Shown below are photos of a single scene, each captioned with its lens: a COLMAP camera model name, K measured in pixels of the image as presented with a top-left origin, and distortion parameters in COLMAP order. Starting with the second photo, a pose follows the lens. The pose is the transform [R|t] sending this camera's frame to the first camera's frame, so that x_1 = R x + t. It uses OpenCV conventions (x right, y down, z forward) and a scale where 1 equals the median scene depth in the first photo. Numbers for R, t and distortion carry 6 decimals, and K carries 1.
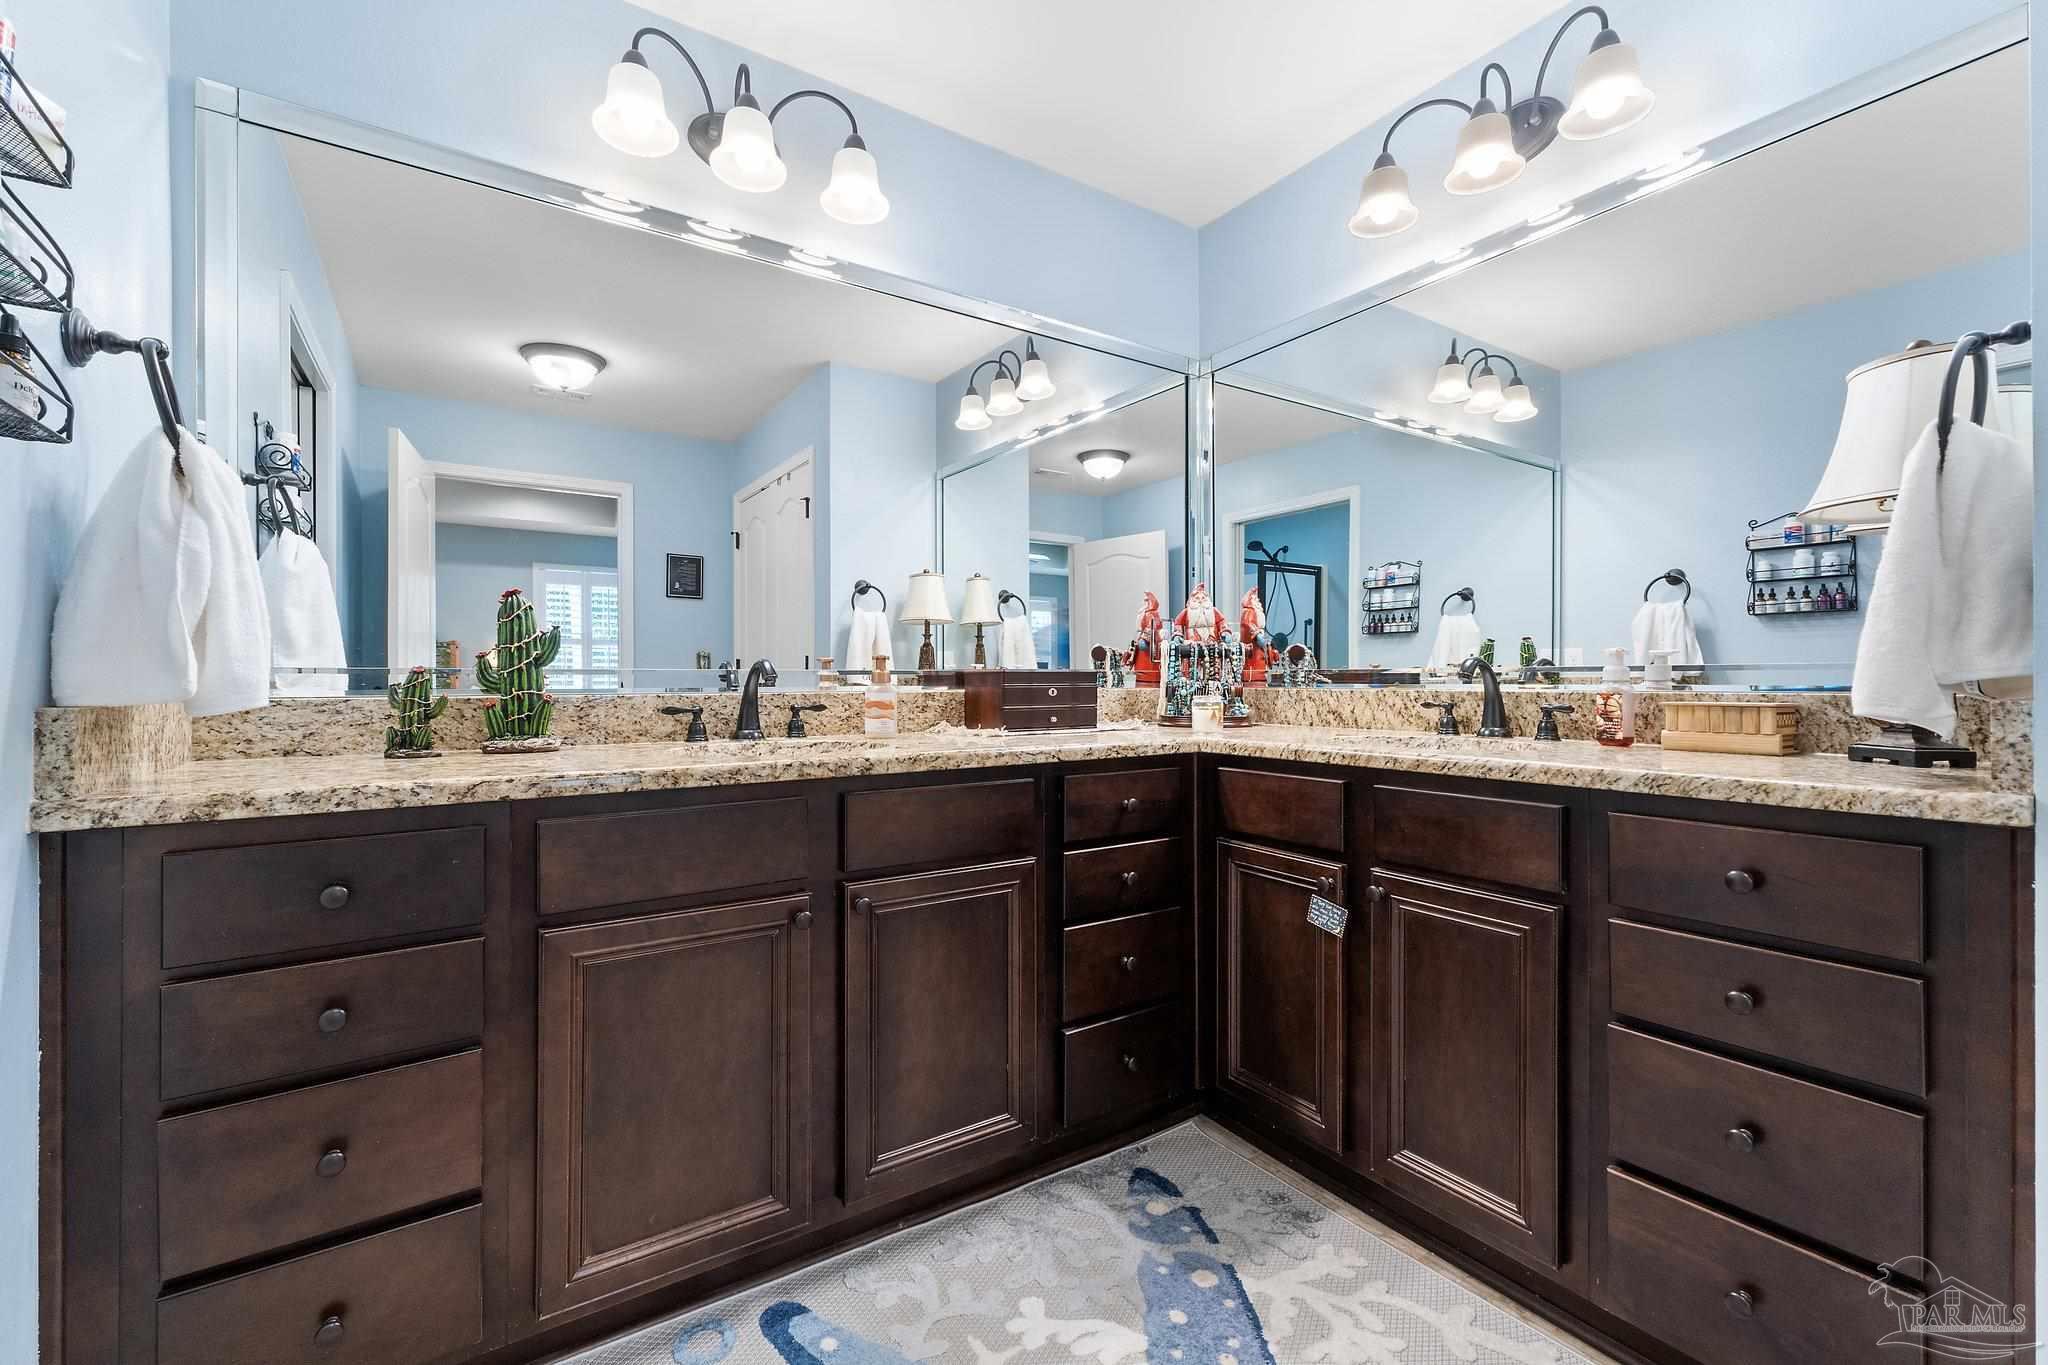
lens RADIAL K [[856.8, 0, 1023.8], [0, 856.8, 675.7], [0, 0, 1]] dist [0.002258, 0.000503]
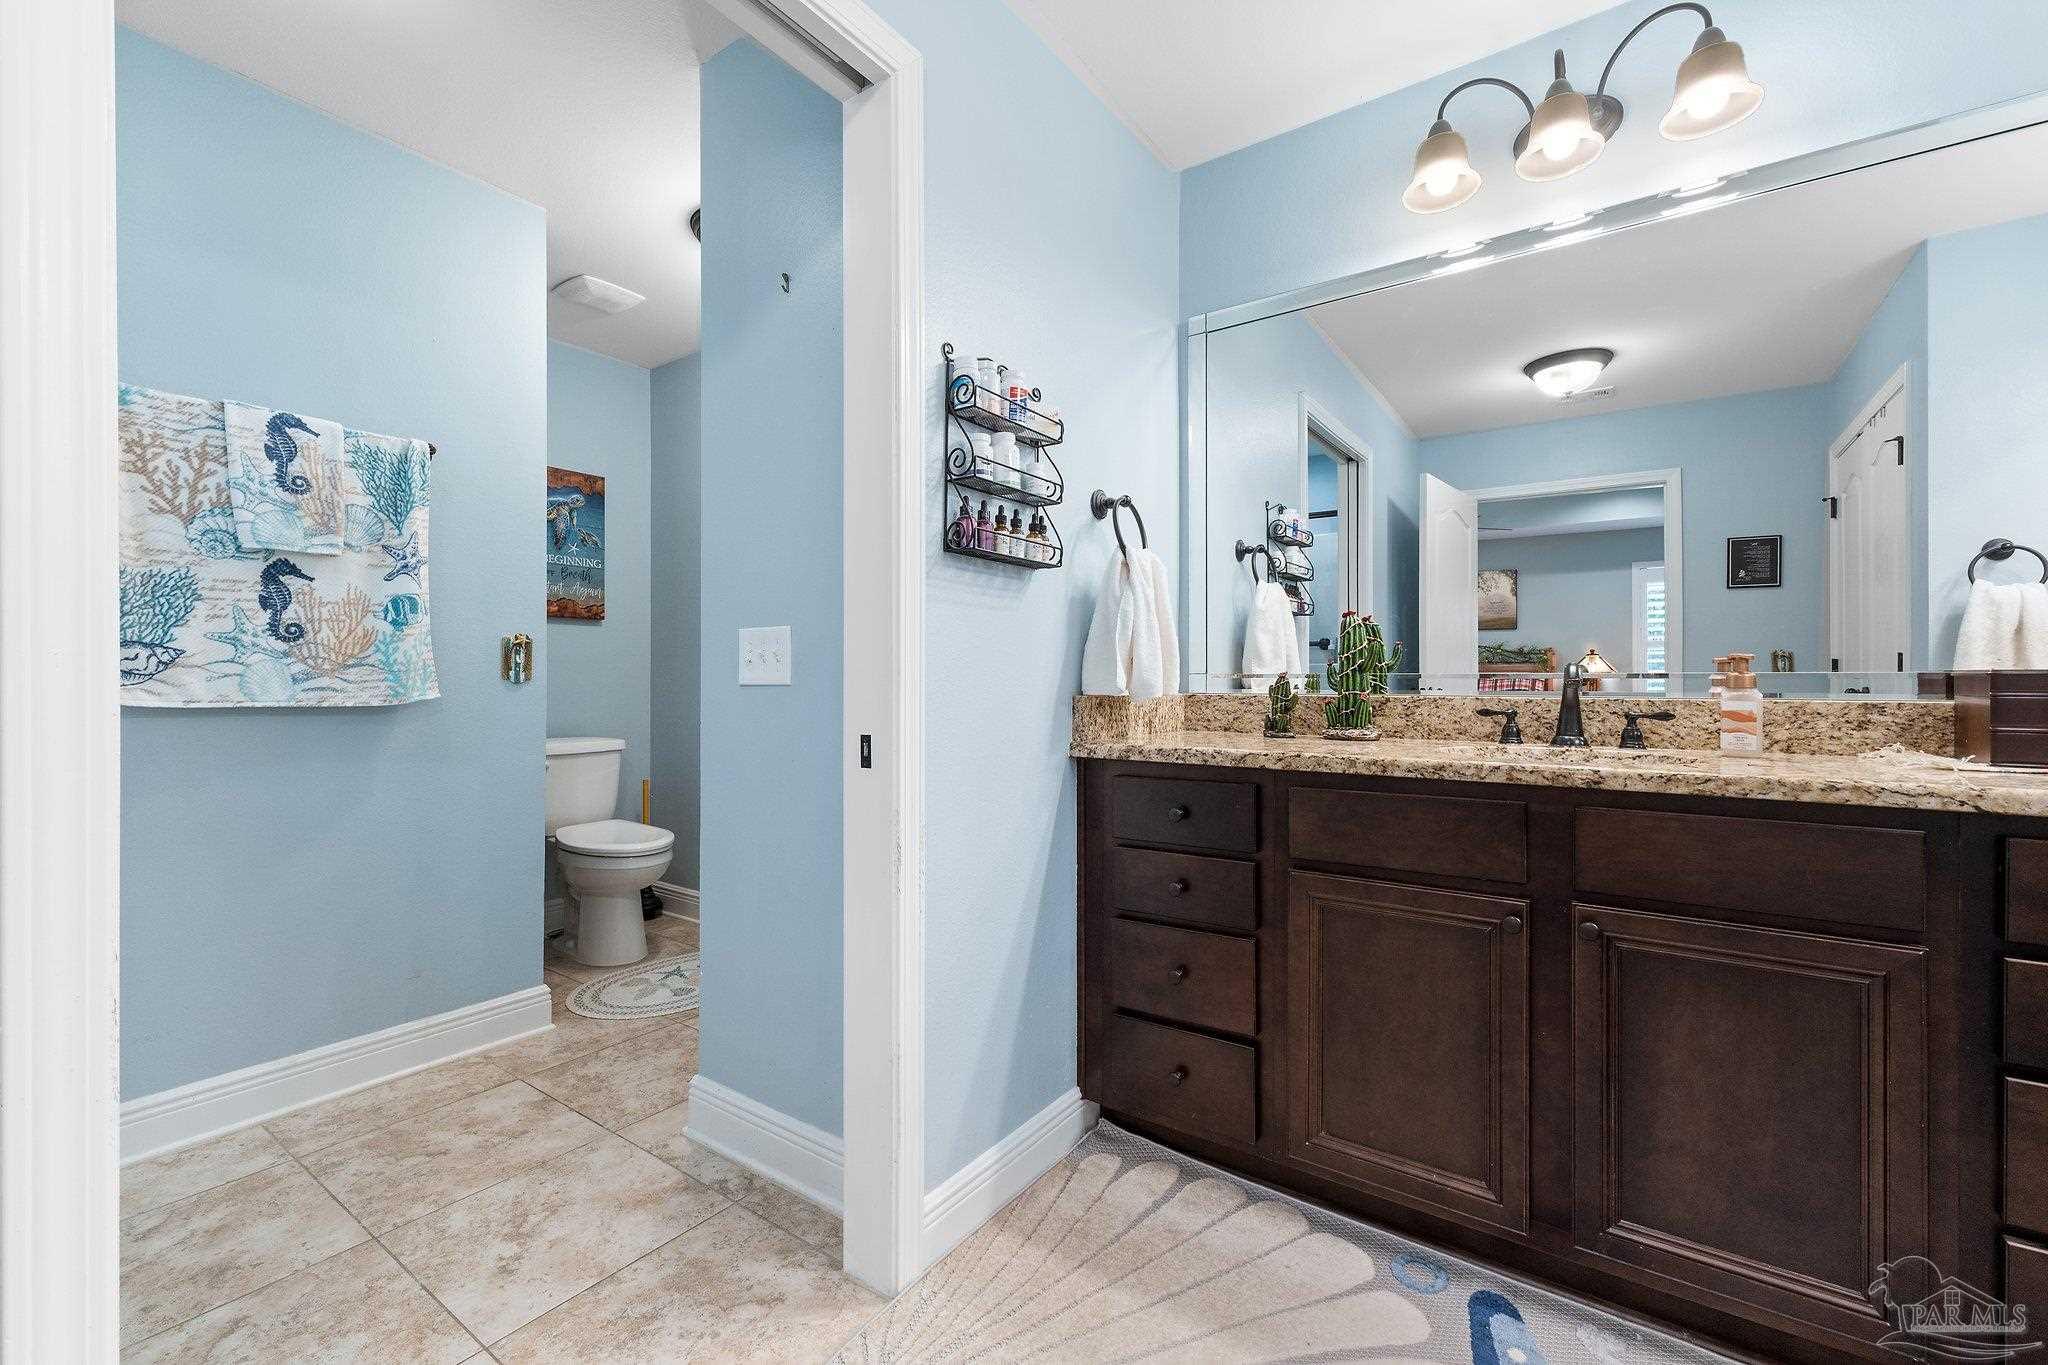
lens RADIAL K [[856.8, 0, 1027.9], [0, 856.8, 677.3], [0, 0, 1]] dist [0.002258, 0.000503]
pose [[0.363103, -0.001779, -0.931747, 0.430308], [-0.000077, 0.999998, -0.001939, -0.000913], [0.931749, 0.000775, 0.363102, 0.099523]]
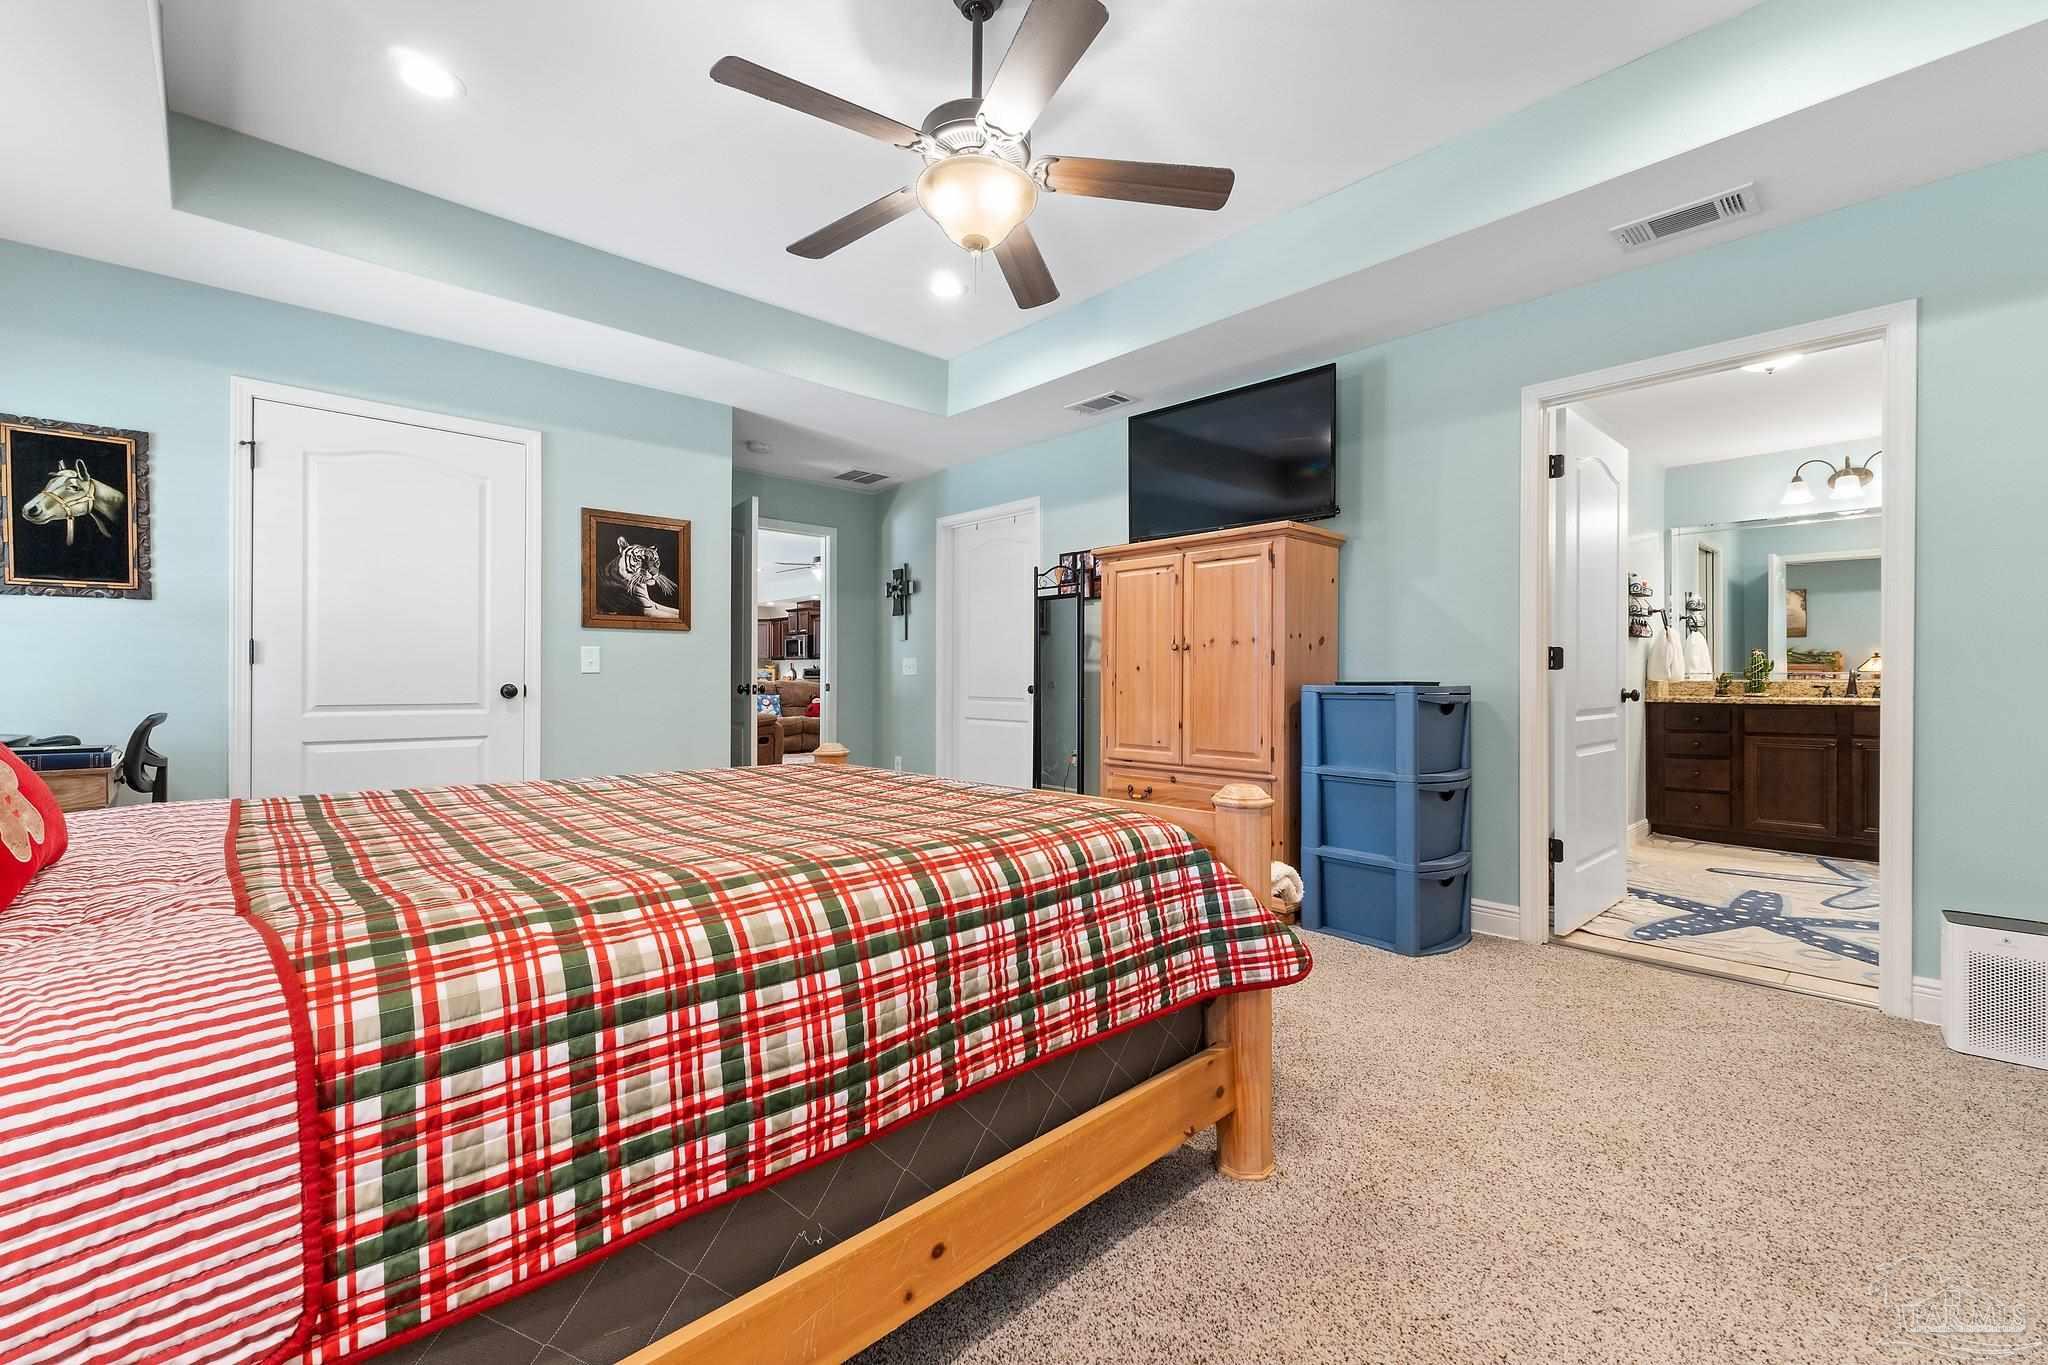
lens RADIAL K [[856.8, 0, 1032.9], [0, 856.8, 676.8], [0, 0, 1]] dist [0.002258, 0.000503]
pose [[0.168276, -0.001762, -0.985738, 2.343532], [0.000463, 0.999998, -0.001709, 0.013518], [0.985740, -0.000168, 0.168276, -2.458433]]
